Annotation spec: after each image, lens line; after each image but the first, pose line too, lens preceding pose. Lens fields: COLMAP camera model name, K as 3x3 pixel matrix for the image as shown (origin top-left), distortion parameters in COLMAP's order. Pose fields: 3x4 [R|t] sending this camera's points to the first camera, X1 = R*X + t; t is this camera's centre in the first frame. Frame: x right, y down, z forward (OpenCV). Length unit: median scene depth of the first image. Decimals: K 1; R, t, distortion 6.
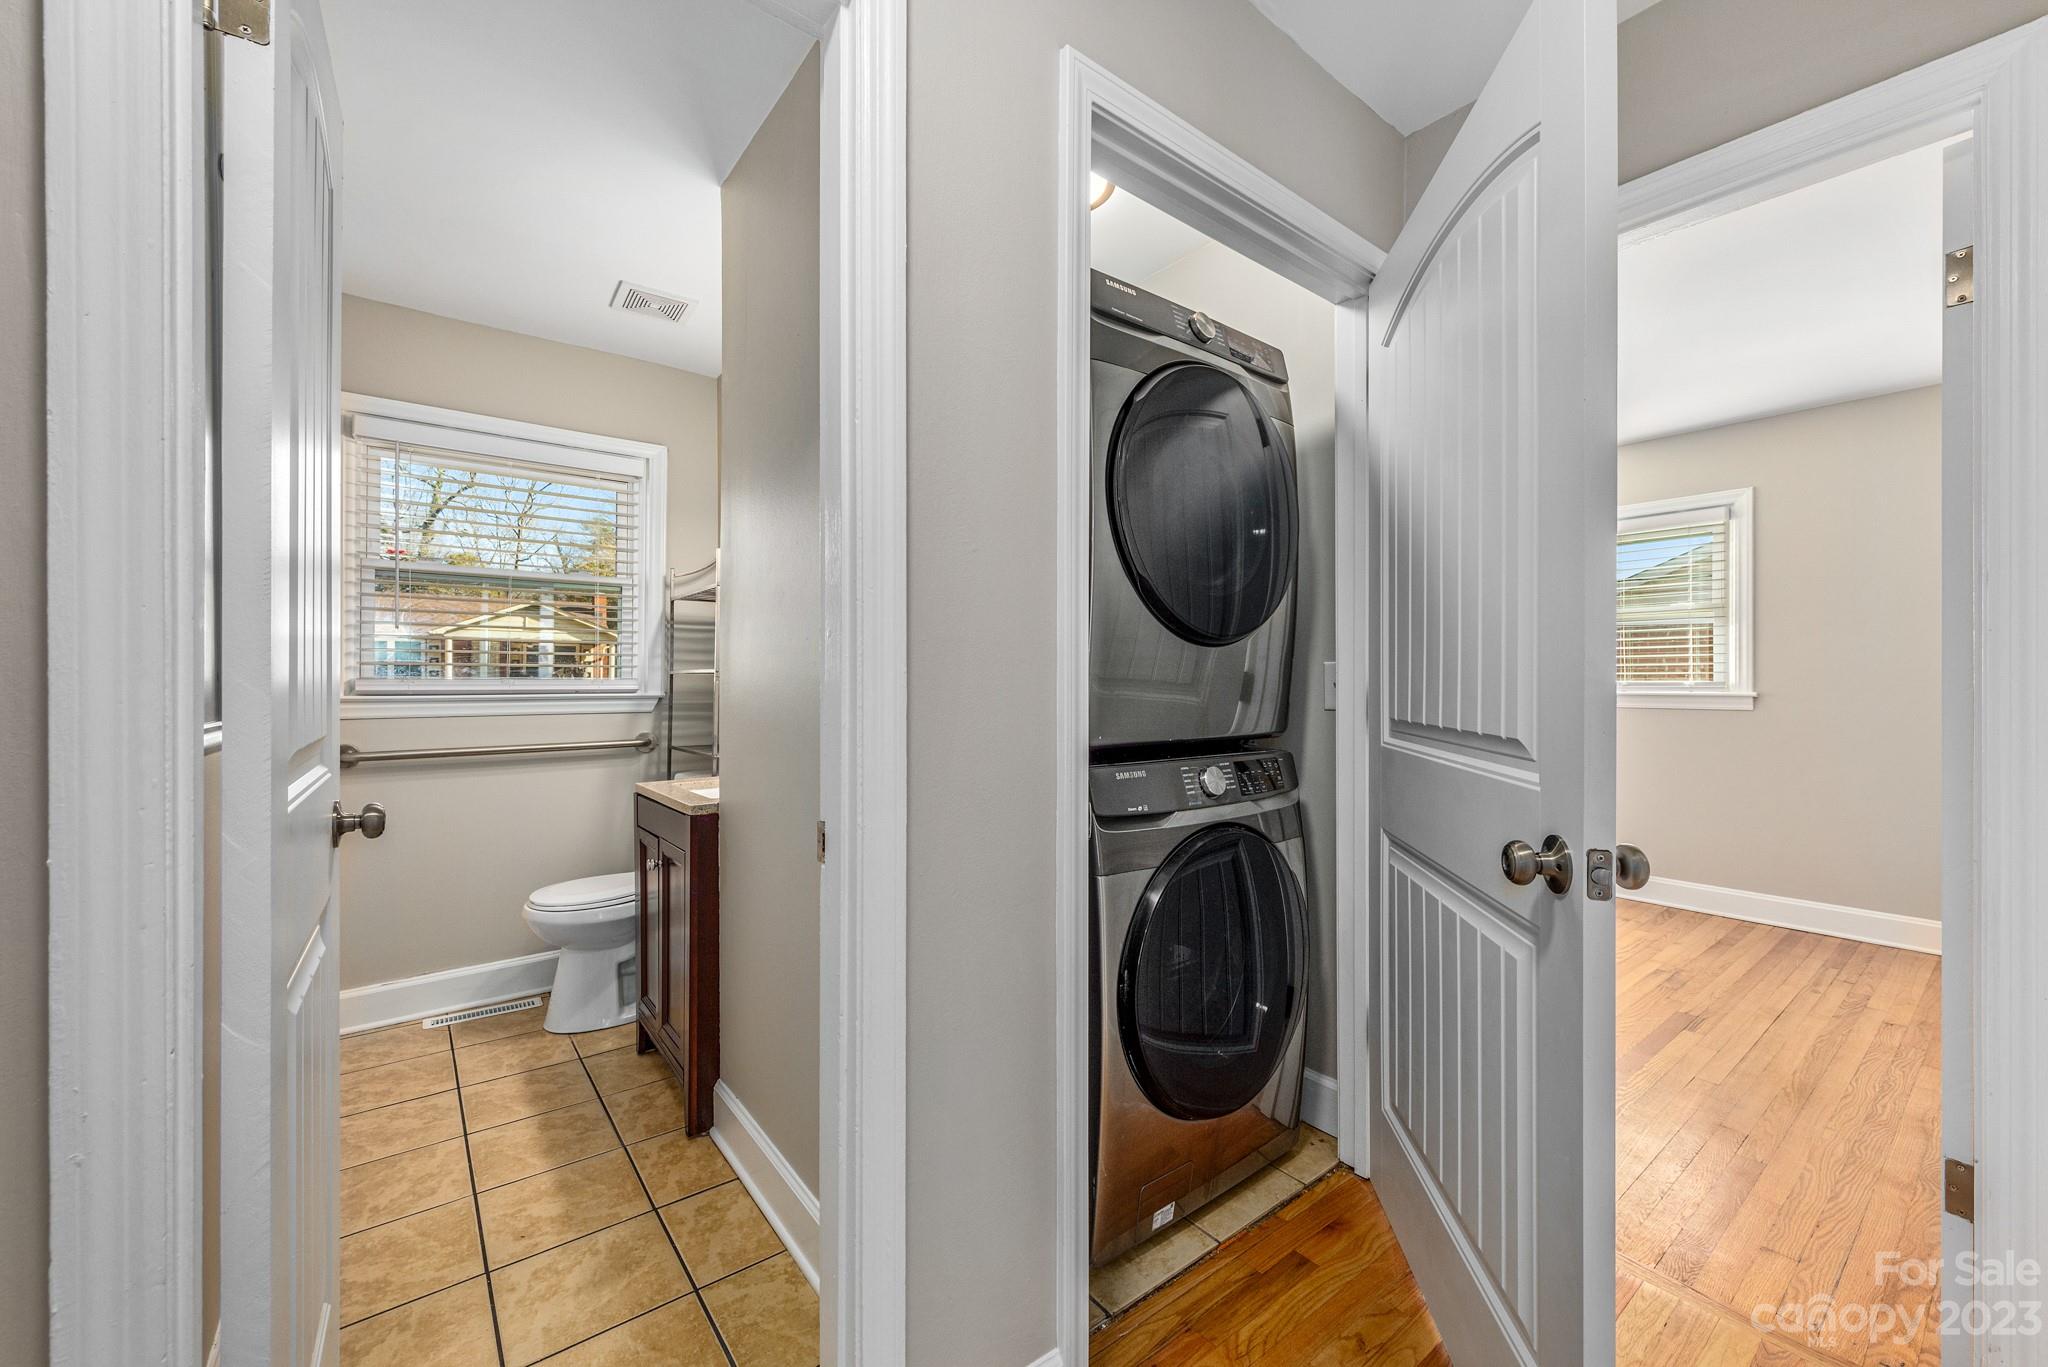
lens RADIAL K [[800.5, 0, 1034.9], [0, 800.5, 682.1], [0, 0, 1]] dist [0.013814, -0.004698]
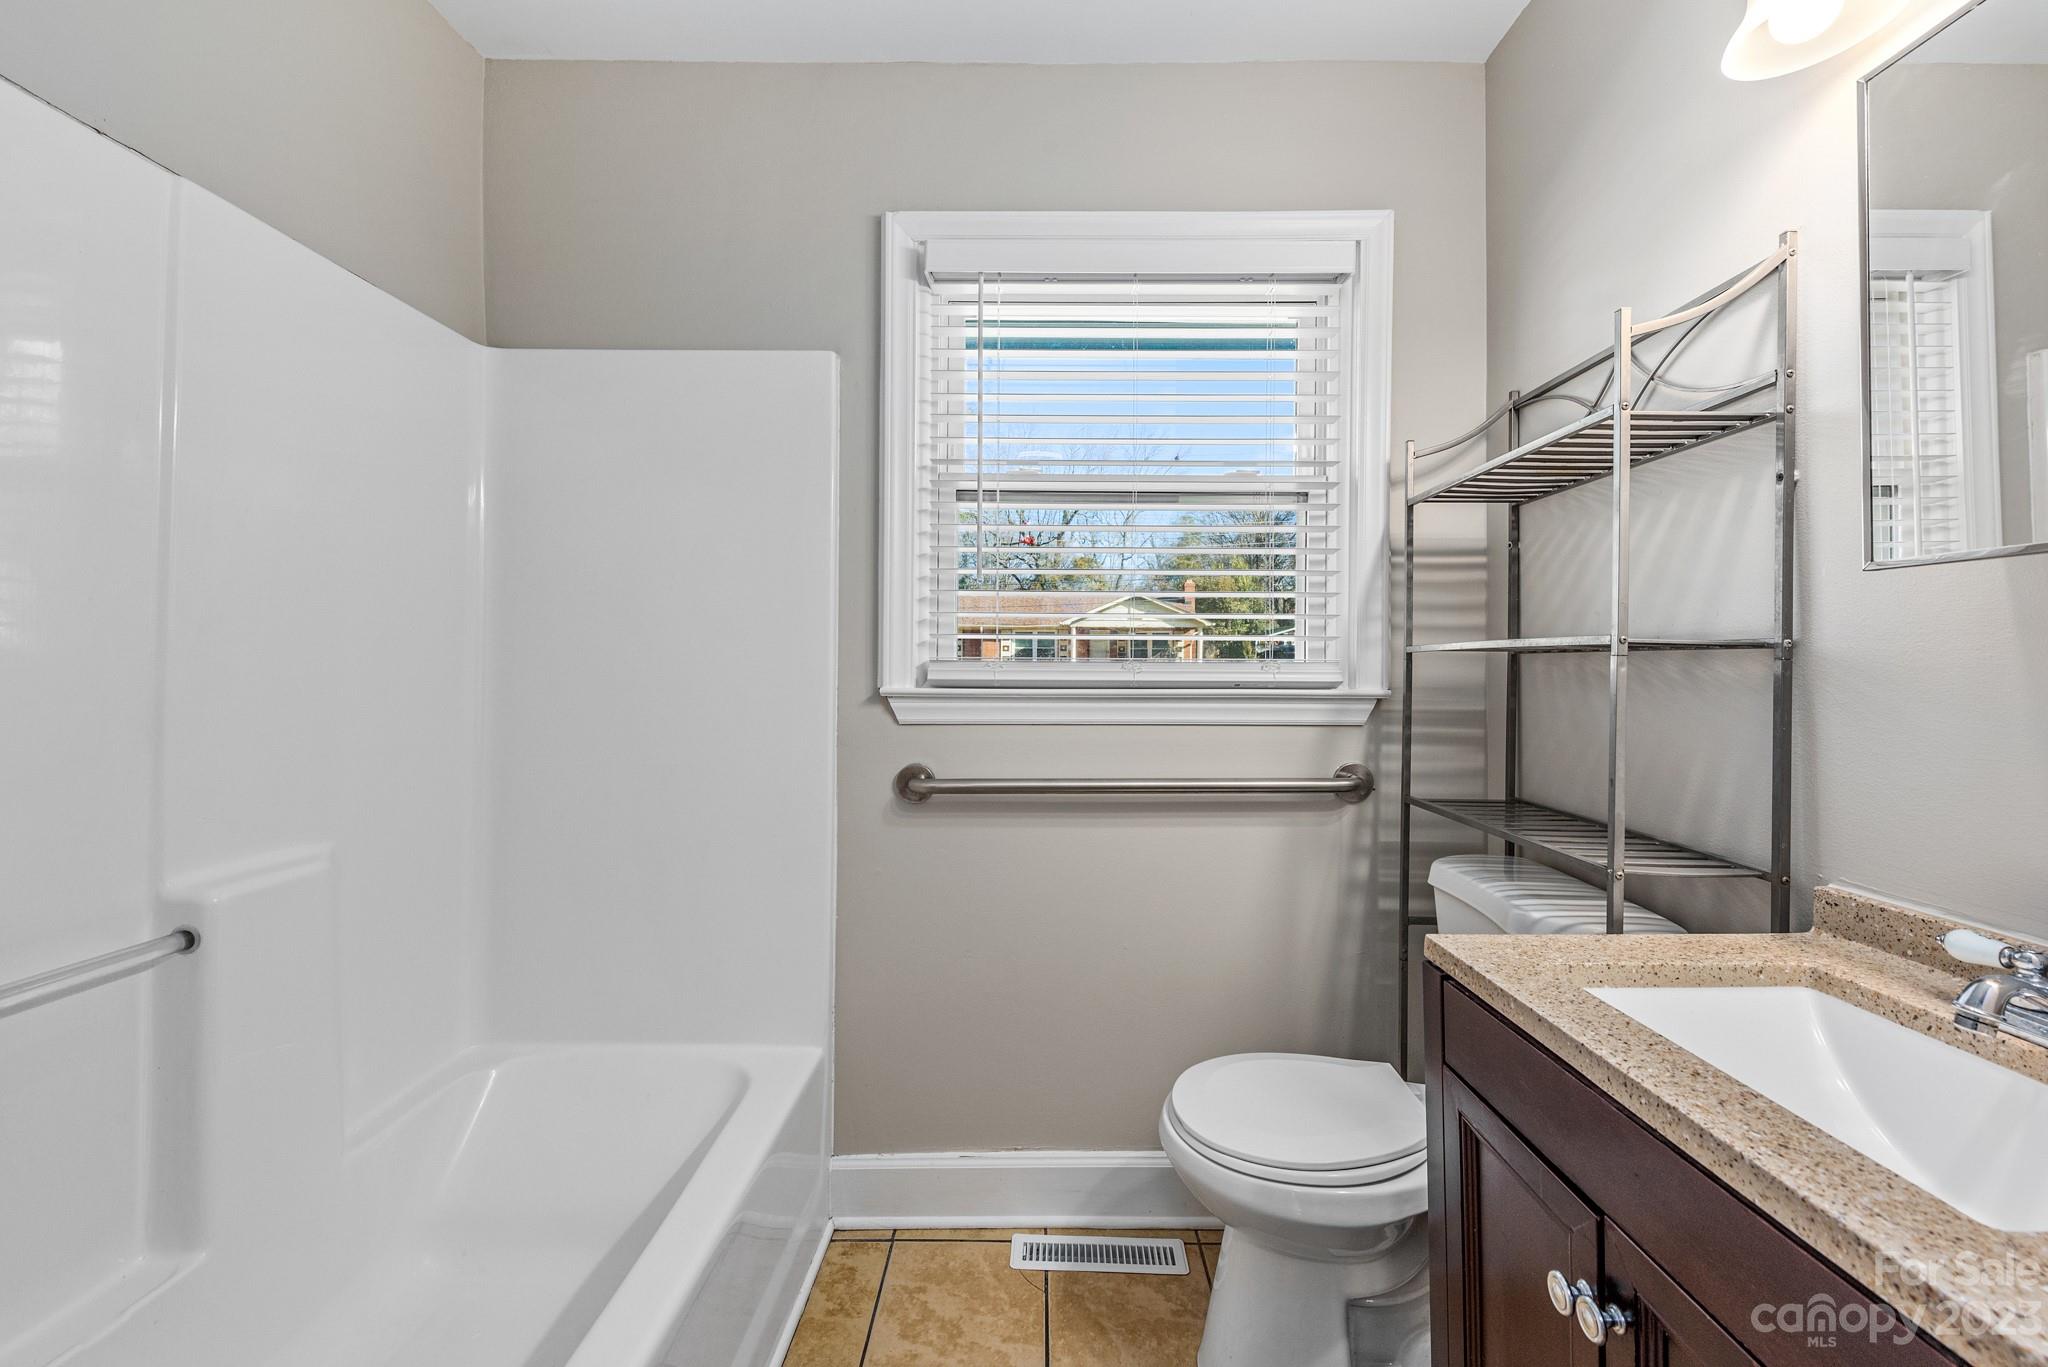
lens RADIAL K [[800.5, 0, 1034.9], [0, 800.5, 682.1], [0, 0, 1]] dist [0.013814, -0.004698]
pose [[0.778242, 0.015904, -0.627763, -0.320929], [-0.004167, 0.999788, 0.020163, -0.000512], [0.627951, -0.013076, 0.778143, 0.468258]]
